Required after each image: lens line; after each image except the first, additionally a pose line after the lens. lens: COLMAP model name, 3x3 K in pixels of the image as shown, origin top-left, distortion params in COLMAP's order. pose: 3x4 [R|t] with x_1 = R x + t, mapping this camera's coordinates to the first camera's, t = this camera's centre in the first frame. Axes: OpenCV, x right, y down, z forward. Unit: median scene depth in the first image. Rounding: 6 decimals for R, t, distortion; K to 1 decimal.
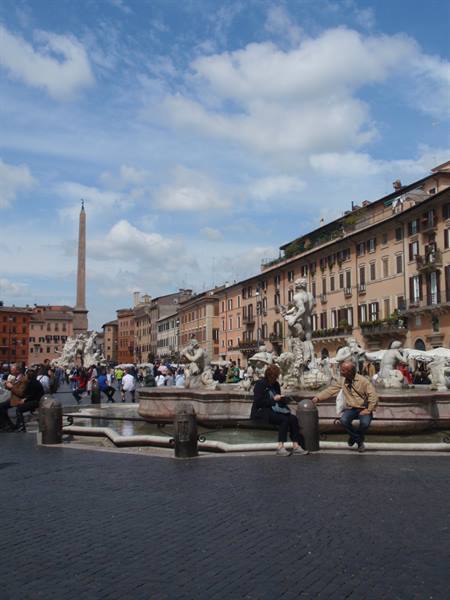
lens RADIAL K [[685.8, 0, 224.1], [0, 685.8, 300.5], [0, 0, 1]] dist [0.030413, 0.000000]
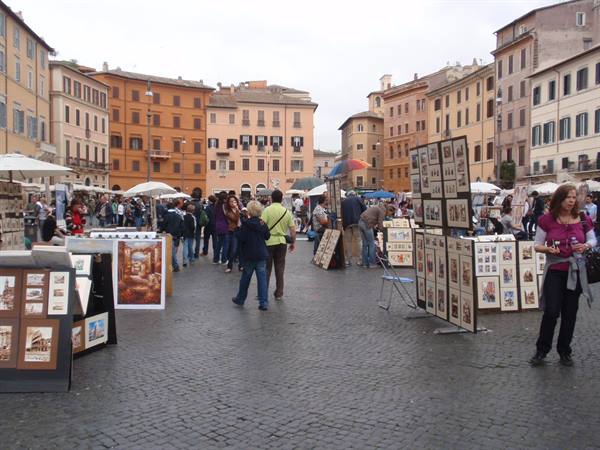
lens RADIAL K [[685.8, 0, 300.3], [0, 685.8, 224.0], [0, 0, 1]] dist [0.030413, 0.000000]
pose [[0.987719, 0.007395, -0.156066, -0.140979], [0.011237, 0.992931, 0.118162, 0.056676], [0.155836, -0.118465, 0.980653, 0.522135]]
